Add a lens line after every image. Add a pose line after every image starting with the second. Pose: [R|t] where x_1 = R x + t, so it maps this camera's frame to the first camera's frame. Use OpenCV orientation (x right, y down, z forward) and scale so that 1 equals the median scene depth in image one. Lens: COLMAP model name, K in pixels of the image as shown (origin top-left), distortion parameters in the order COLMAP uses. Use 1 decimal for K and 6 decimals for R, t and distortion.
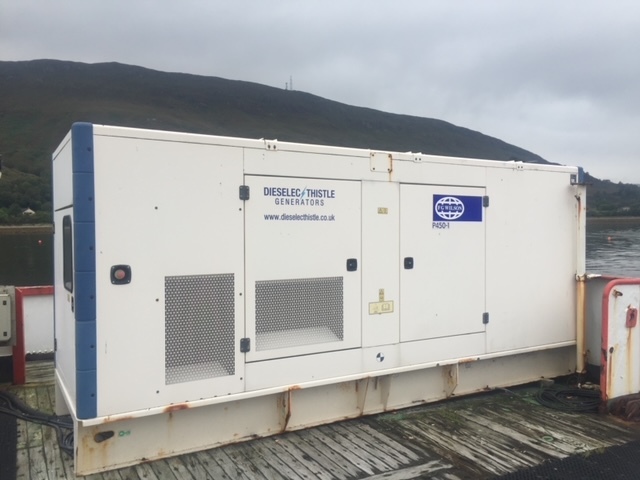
lens RADIAL K [[447.2, 0, 319.8], [0, 447.2, 246.9], [0, 0, 1]] dist [0.011688, 0.000241]
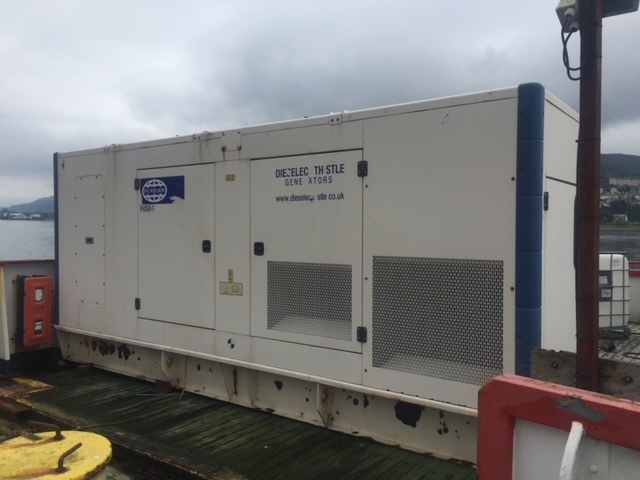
lens RADIAL K [[550.3, 0, 319.7], [0, 550.3, 234.8], [0, 0, 1]] dist [0.017968, 0.004579]
pose [[0.465789, 0.027581, -0.884466, 1.028893], [-0.014764, 0.999617, 0.023397, -0.015641], [0.884773, 0.002161, 0.466018, 0.505539]]
